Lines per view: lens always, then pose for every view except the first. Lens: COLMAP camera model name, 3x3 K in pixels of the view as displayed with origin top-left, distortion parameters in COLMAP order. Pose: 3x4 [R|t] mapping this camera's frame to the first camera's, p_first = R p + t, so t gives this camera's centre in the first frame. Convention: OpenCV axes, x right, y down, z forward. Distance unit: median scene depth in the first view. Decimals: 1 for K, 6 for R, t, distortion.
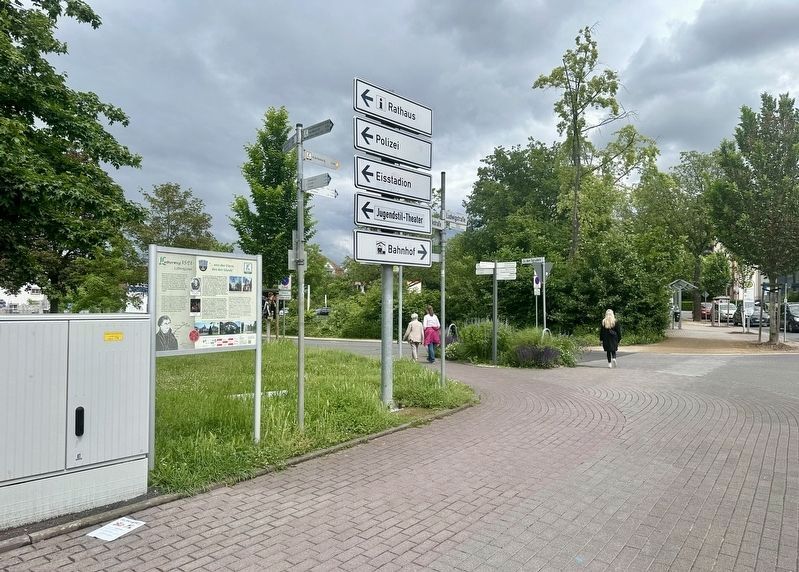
lens RADIAL K [[562.2, 0, 399.9], [0, 562.2, 289.2], [0, 0, 1]] dist [0.001886, -0.000048]
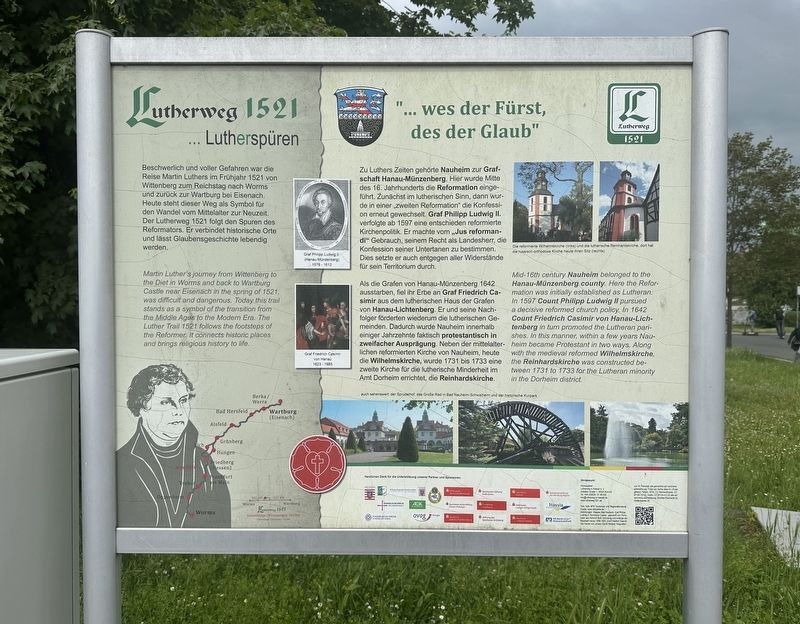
lens RADIAL K [[583.4, 0, 400.7], [0, 583.4, 311.1], [0, 0, 1]] dist [0.047213, -0.009705]
pose [[0.595225, 0.023099, -0.803227, -0.171369], [0.022415, 0.998721, 0.045331, 0.017351], [0.803247, -0.044987, 0.593945, 0.877103]]
